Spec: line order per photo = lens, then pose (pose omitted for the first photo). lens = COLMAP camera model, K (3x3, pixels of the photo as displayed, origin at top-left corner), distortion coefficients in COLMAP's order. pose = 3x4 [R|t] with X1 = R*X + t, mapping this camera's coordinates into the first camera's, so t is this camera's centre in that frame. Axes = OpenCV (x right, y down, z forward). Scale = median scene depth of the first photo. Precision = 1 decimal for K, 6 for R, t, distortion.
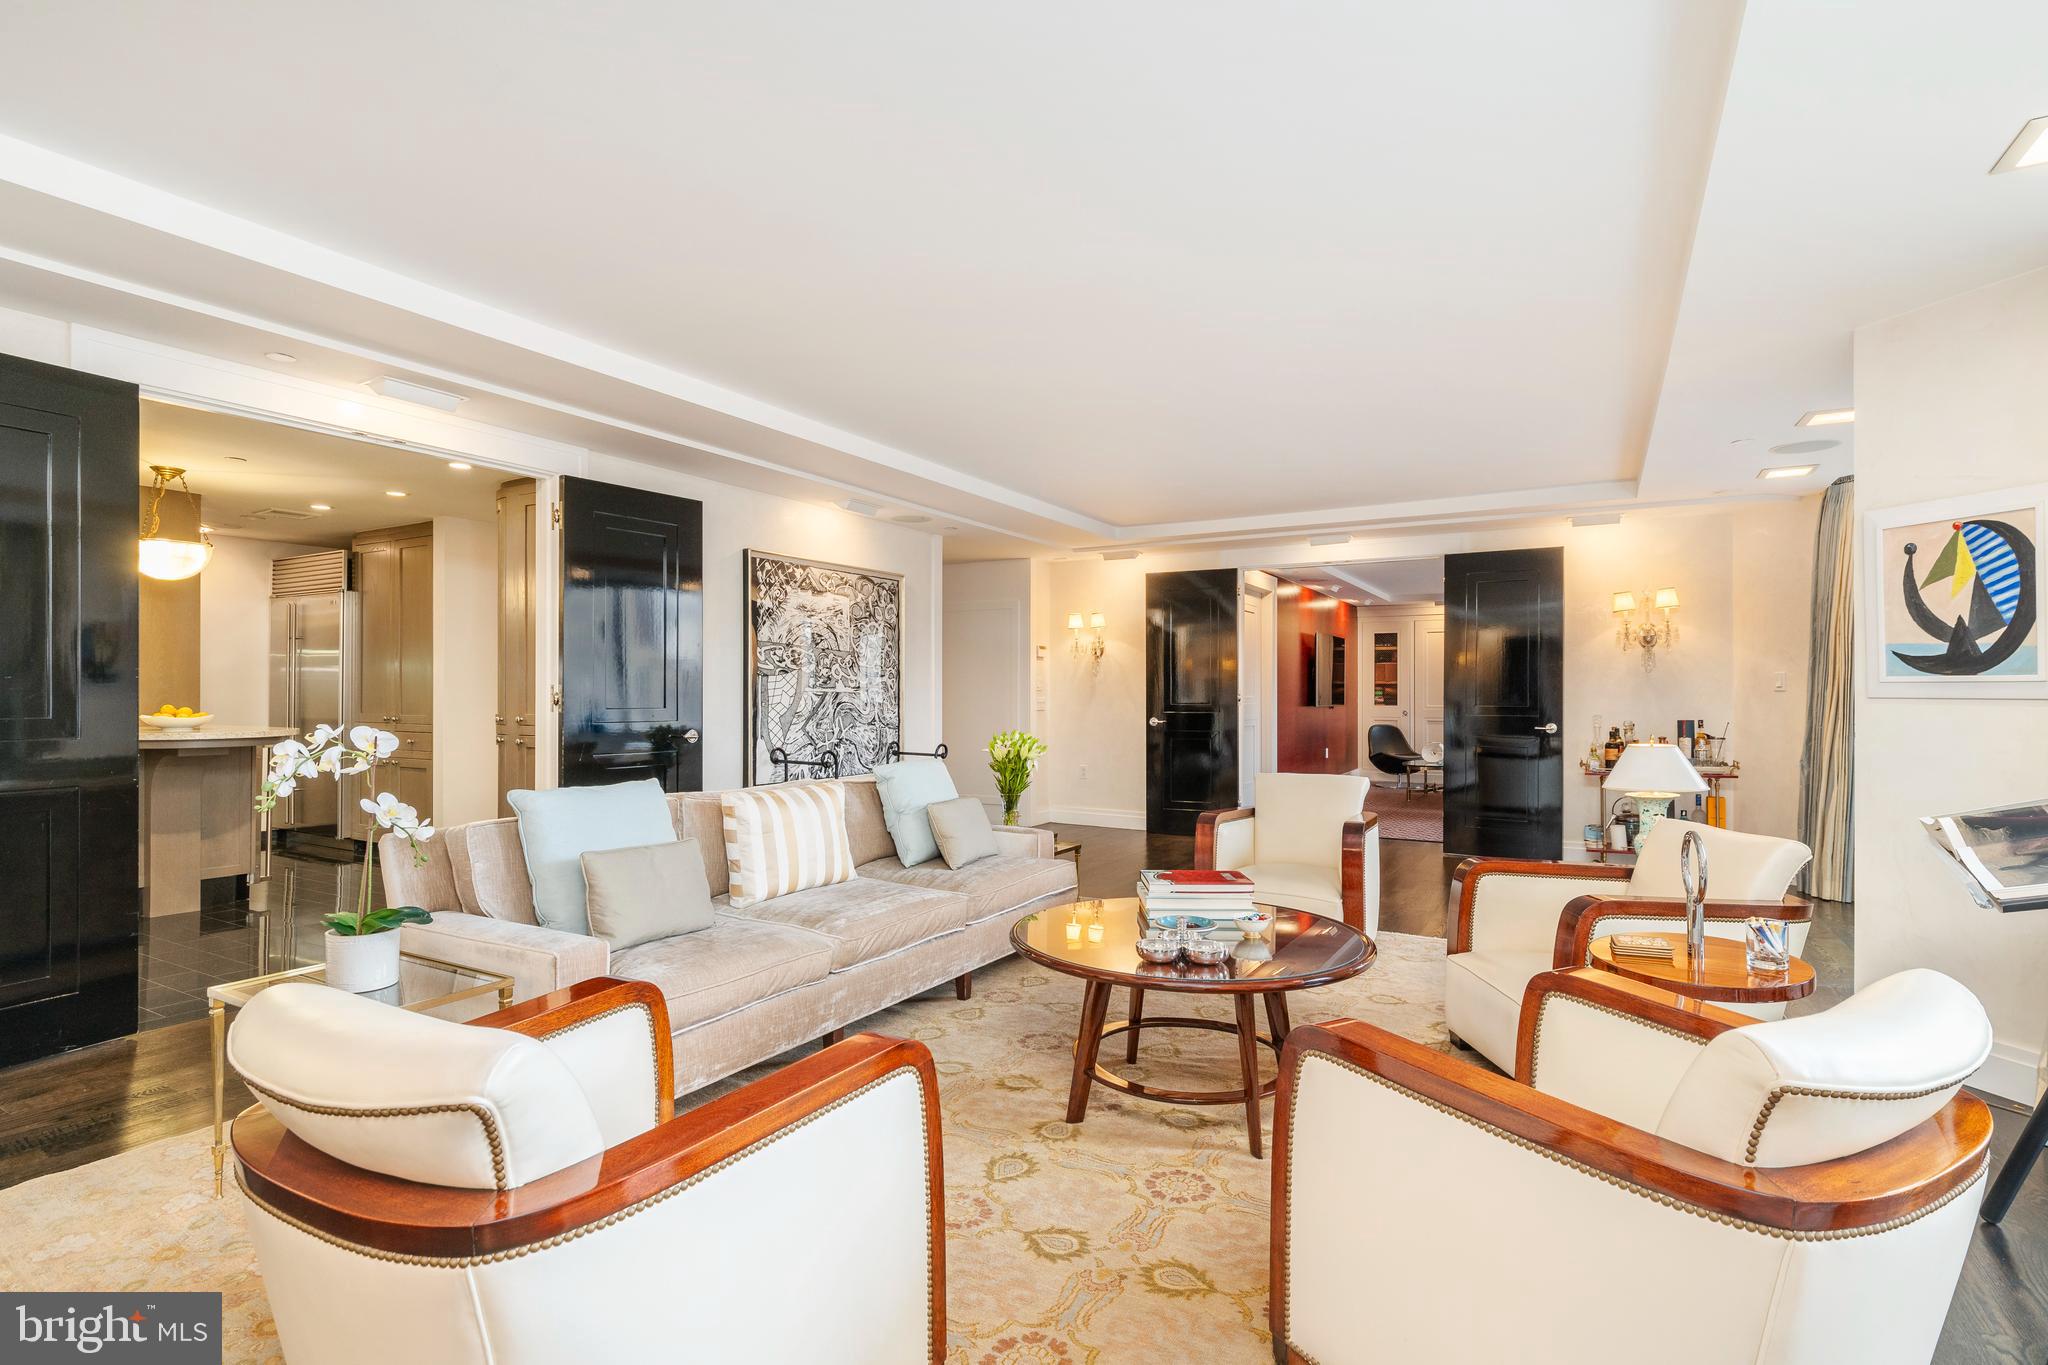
lens RADIAL K [[993.4, 0, 1024.0], [0, 993.4, 682.5], [0, 0, 1]] dist [-0.001387, -0.000307]
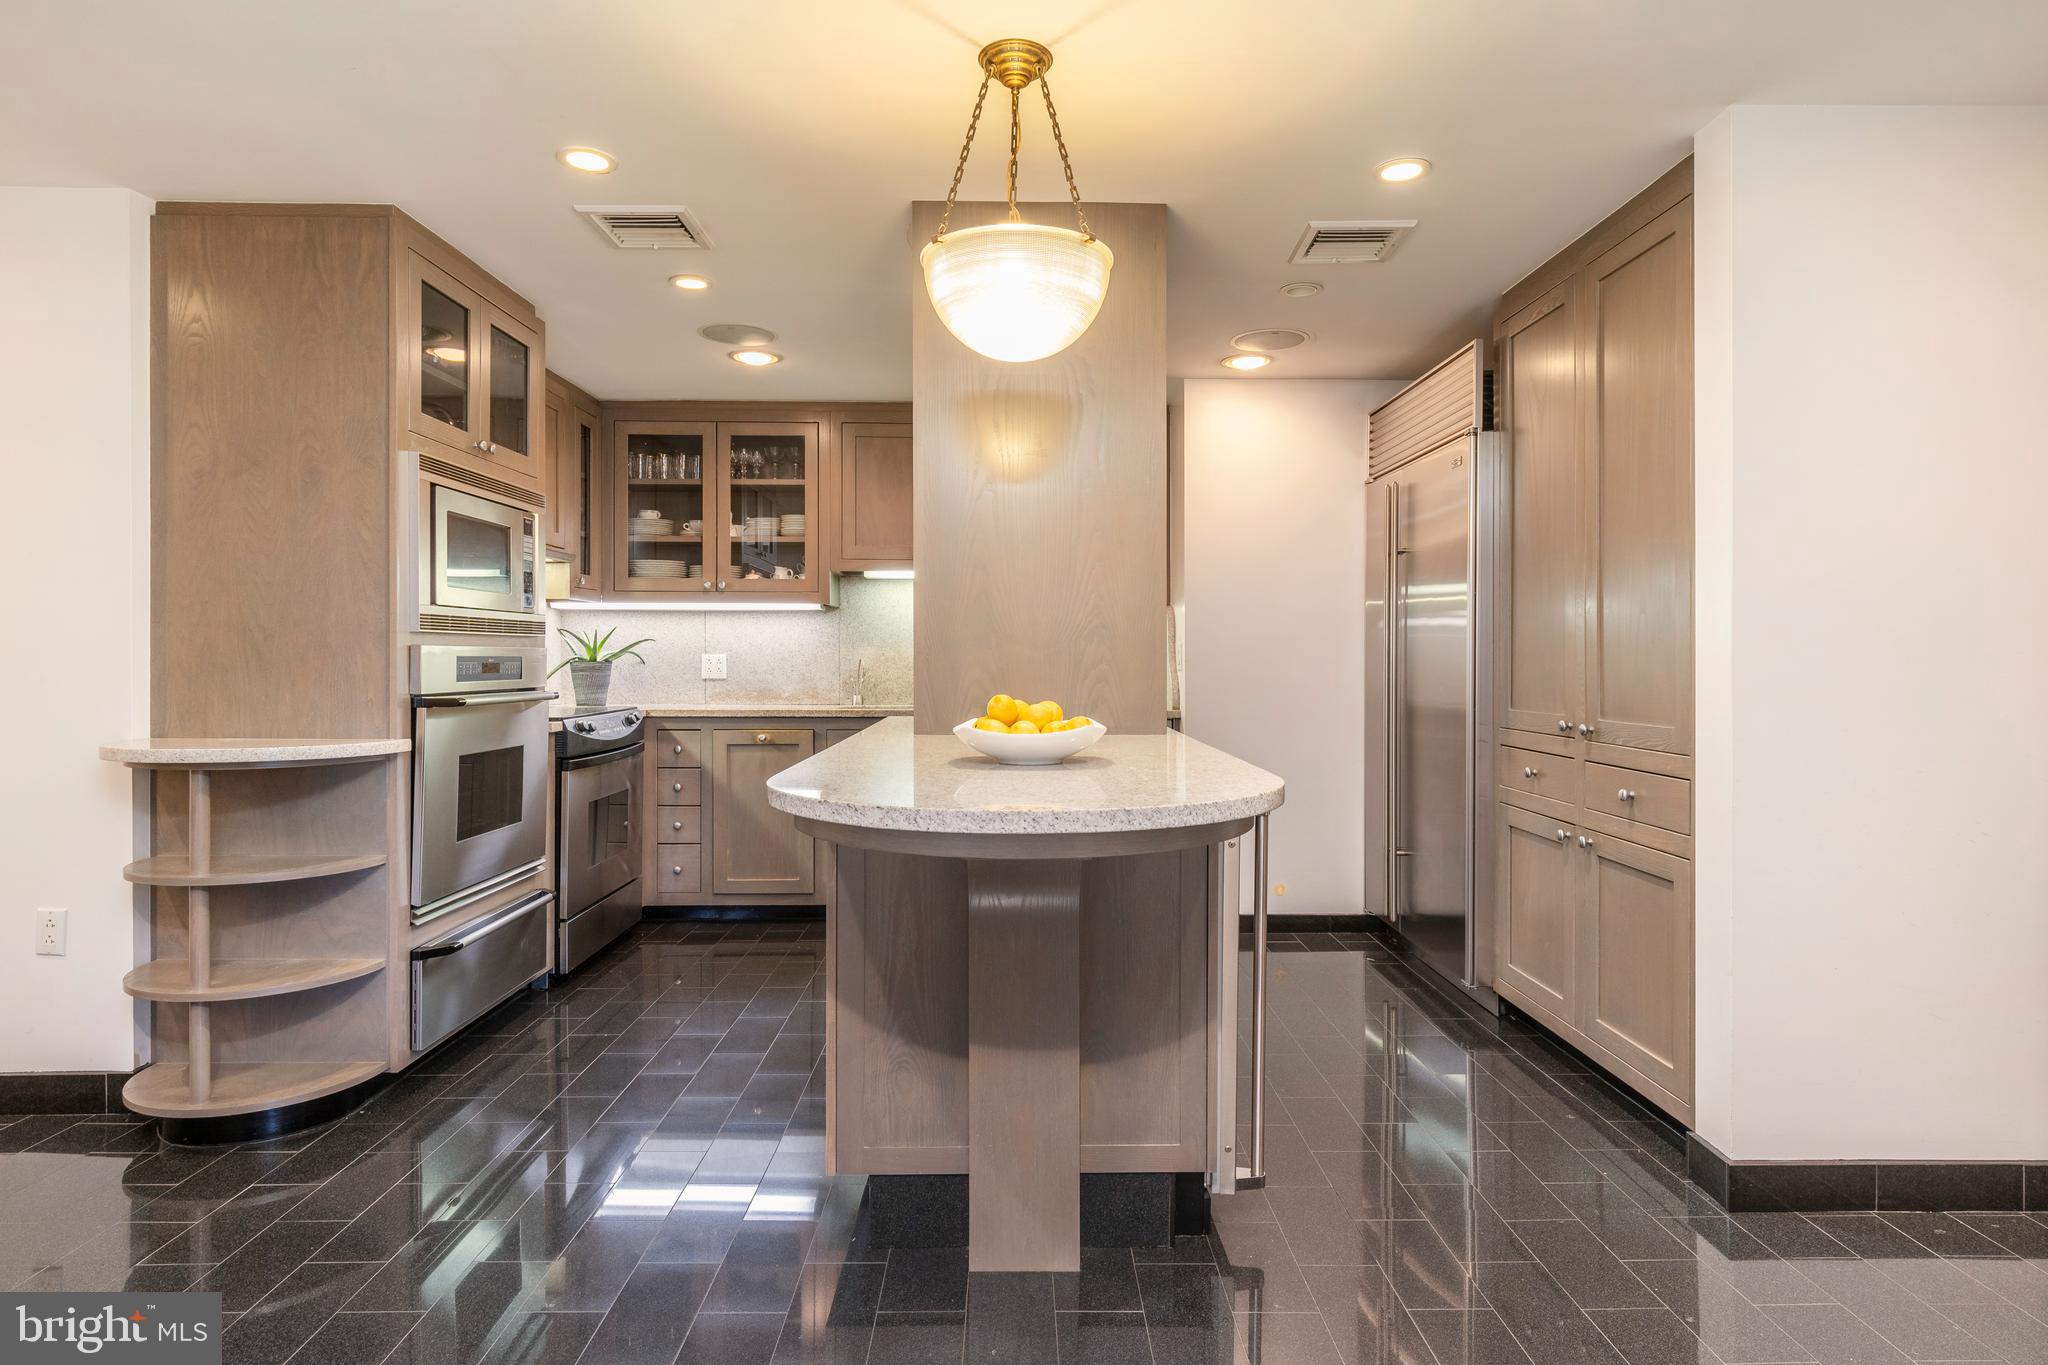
lens RADIAL K [[1071.7, 0, 1024.0], [0, 1071.7, 682.5], [0, 0, 1]] dist [-0.001053, -0.000122]
pose [[0.511645, 0.006019, -0.859176, -0.380289], [0.004277, 0.999945, 0.009552, 0.011531], [0.859186, -0.008562, 0.511591, 0.586703]]
